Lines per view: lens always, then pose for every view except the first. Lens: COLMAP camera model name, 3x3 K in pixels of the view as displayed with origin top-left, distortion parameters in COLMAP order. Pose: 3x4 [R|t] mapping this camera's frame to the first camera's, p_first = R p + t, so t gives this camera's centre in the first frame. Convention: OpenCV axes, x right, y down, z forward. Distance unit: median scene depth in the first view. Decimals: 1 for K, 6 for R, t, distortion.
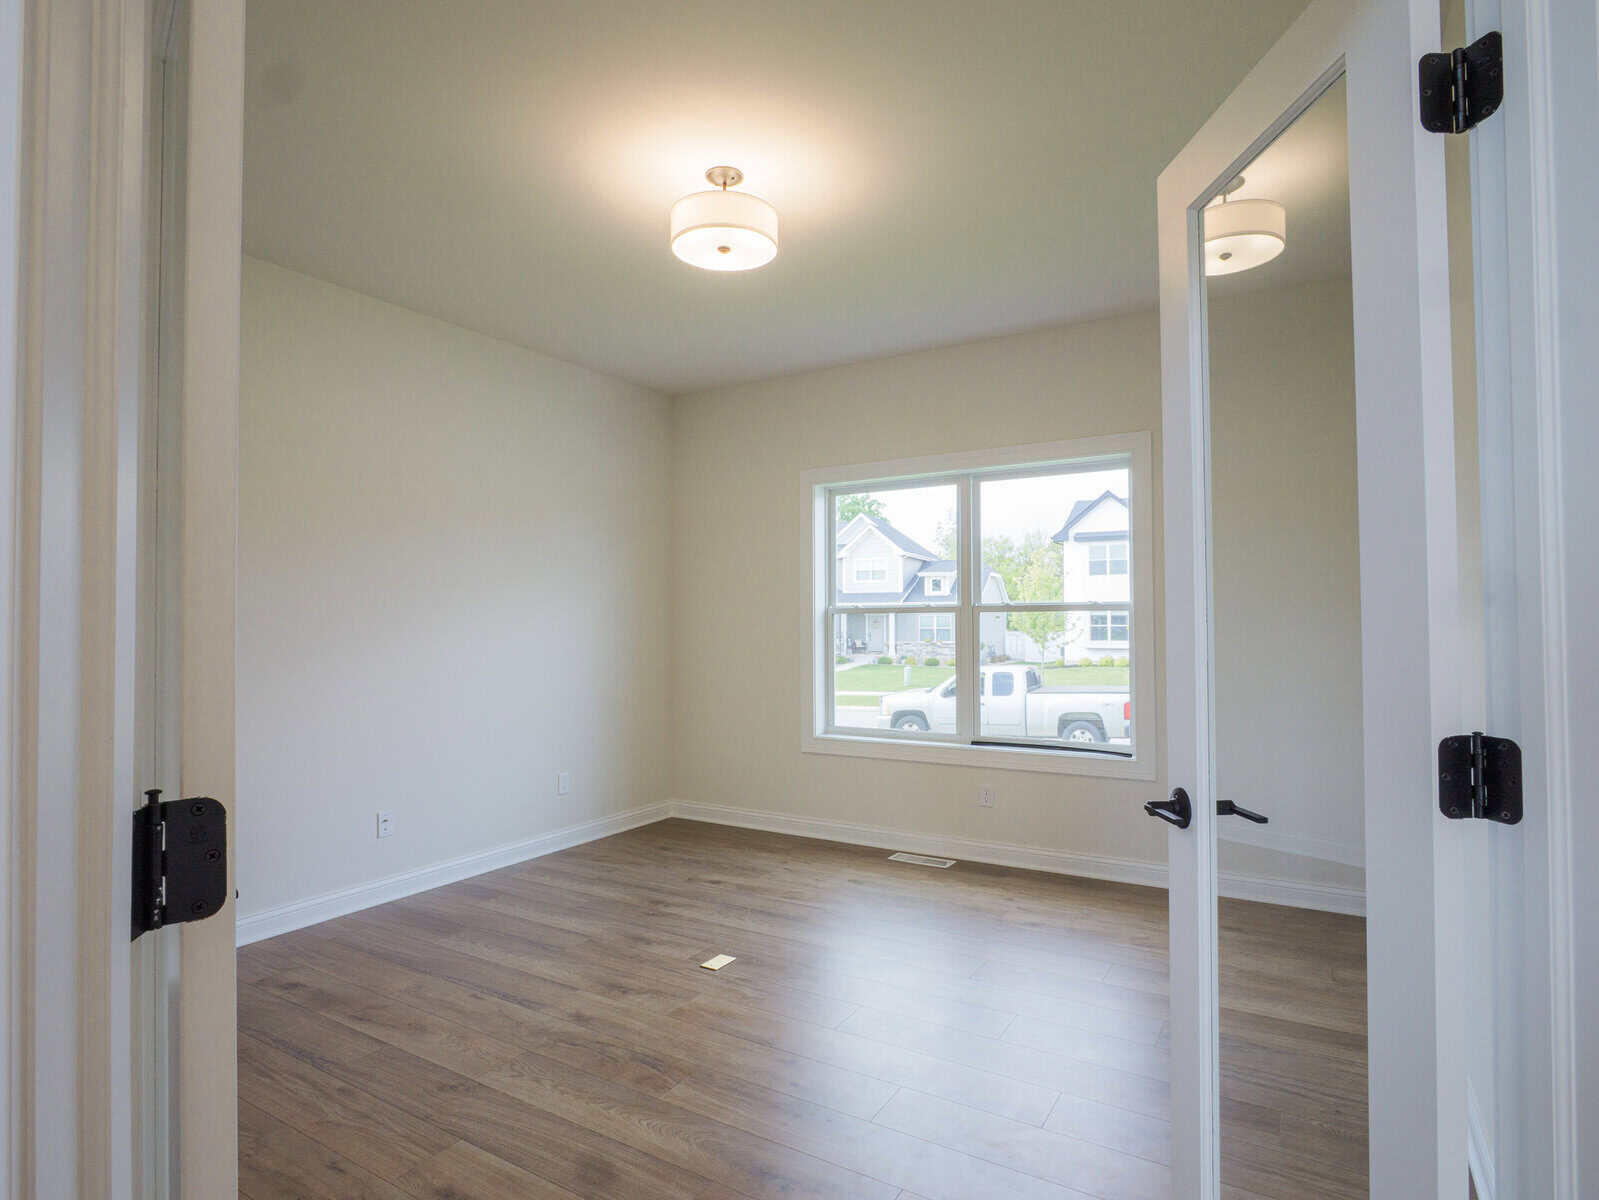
lens RADIAL K [[856.7, 0, 804.2], [0, 856.7, 601.6], [0, 0, 1]] dist [-0.016168, 0.001805]
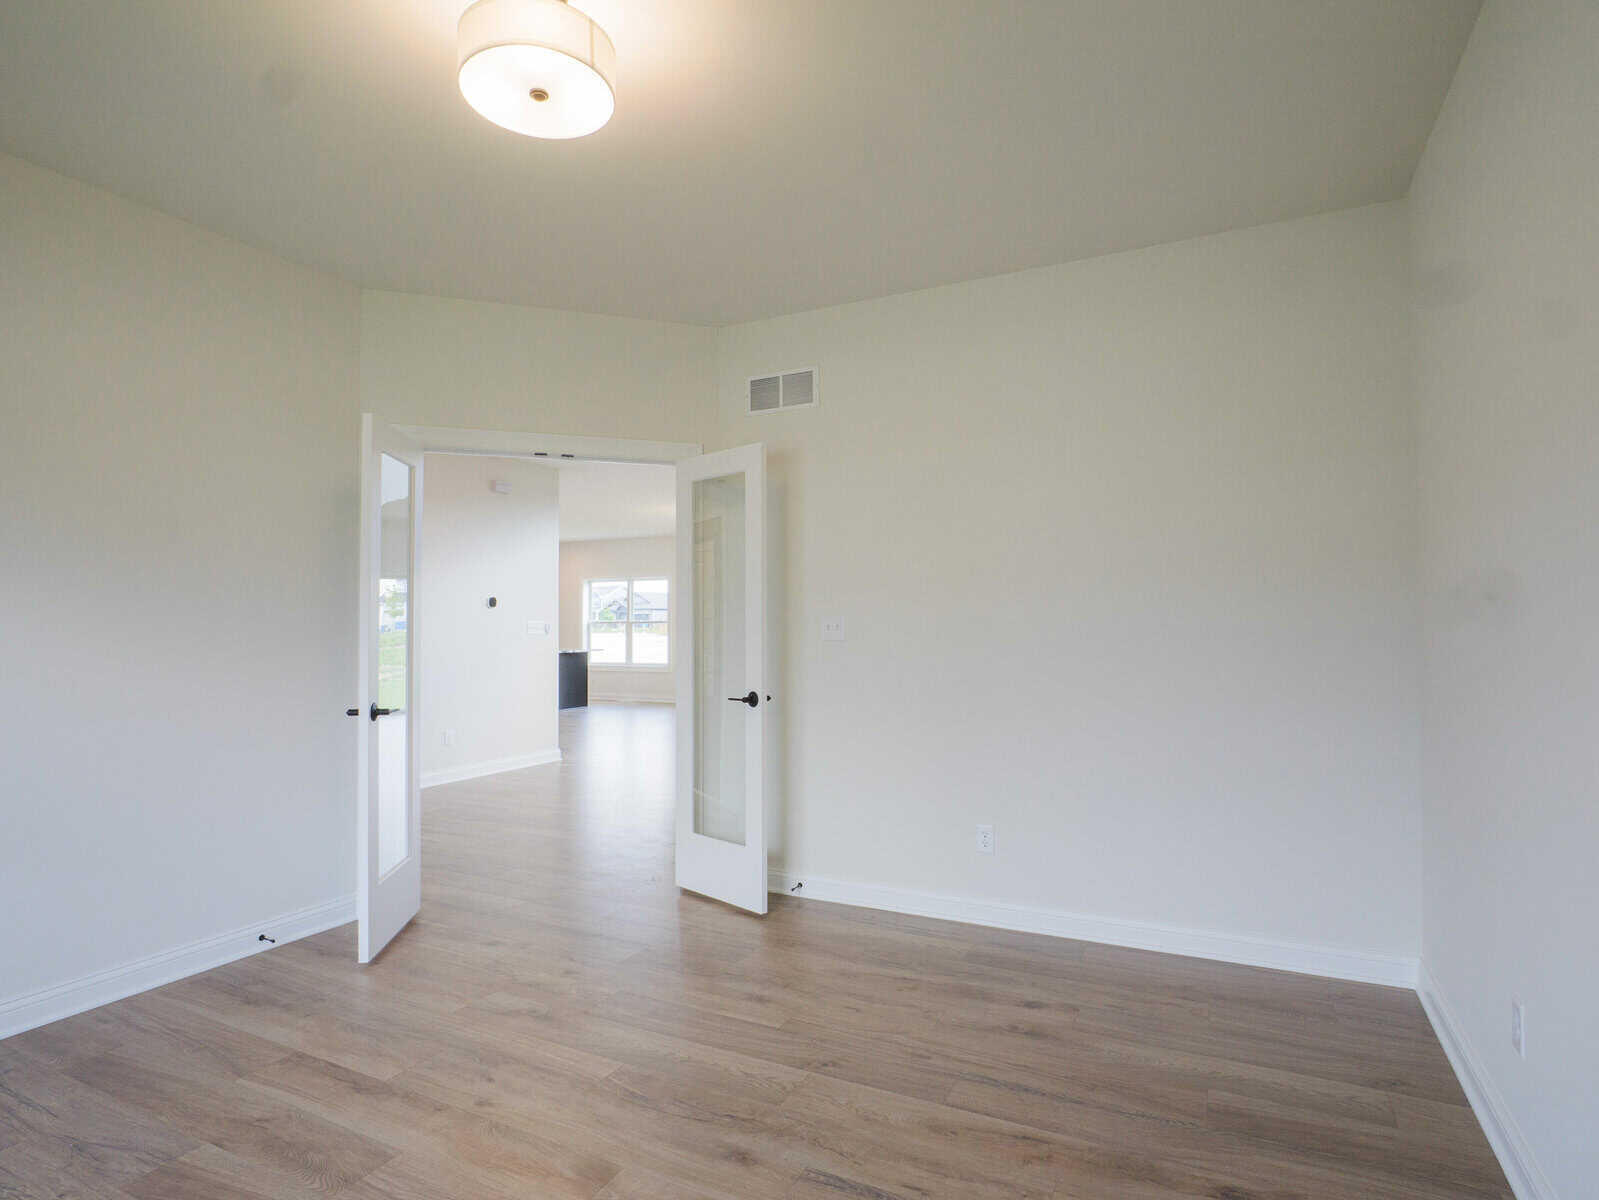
lens RADIAL K [[856.7, 0, 804.2], [0, 856.7, 601.6], [0, 0, 1]] dist [-0.016168, 0.001805]
pose [[-0.997729, 0.004610, -0.067195, -0.281125], [0.007159, 0.999262, -0.037751, 0.041166], [0.066972, -0.038146, -0.997025, 1.808764]]
